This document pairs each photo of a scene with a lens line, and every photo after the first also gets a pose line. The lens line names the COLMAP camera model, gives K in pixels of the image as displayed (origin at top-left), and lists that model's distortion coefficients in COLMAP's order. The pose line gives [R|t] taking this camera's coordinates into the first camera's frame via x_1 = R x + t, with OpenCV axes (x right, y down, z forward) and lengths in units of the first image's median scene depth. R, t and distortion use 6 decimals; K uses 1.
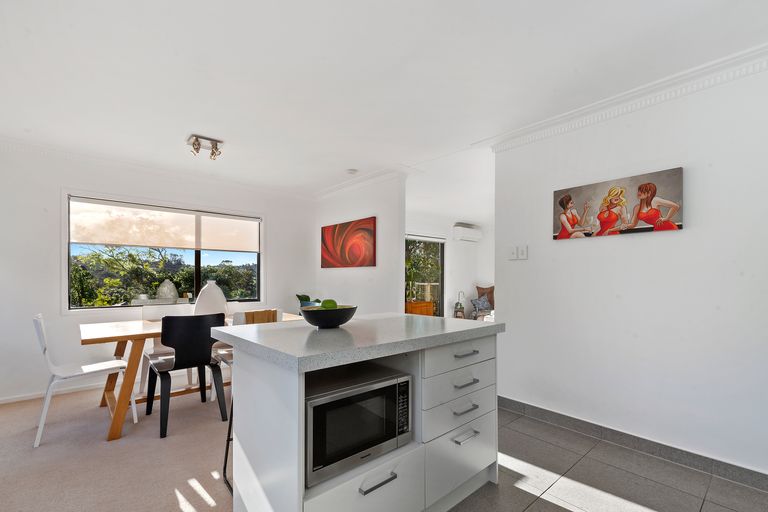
lens RADIAL K [[334.8, 0, 389.0], [0, 334.8, 267.7], [0, 0, 1]] dist [0.004348, -0.000102]
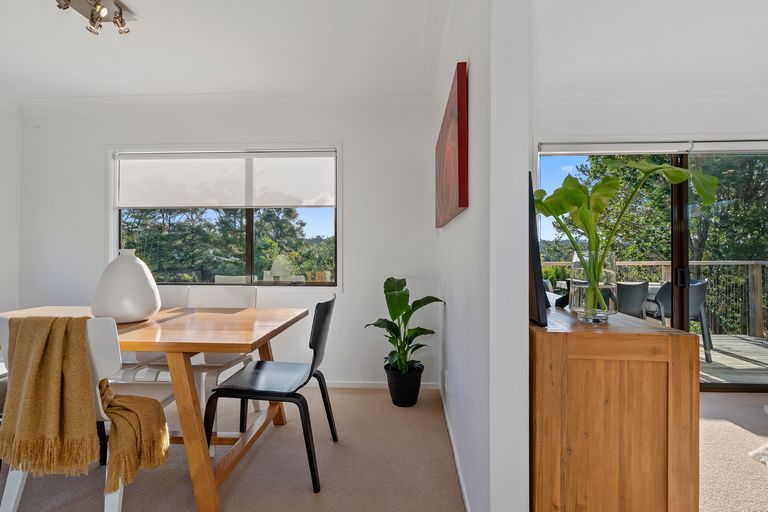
lens RADIAL K [[353.4, 0, 383.9], [0, 353.4, 249.3], [0, 0, 1]] dist [-0.000031, -0.000298]
pose [[0.708634, -0.012062, -0.705473, 0.133846], [0.021605, 0.999756, 0.004607, 0.032746], [0.705245, -0.018506, 0.708722, 0.602078]]
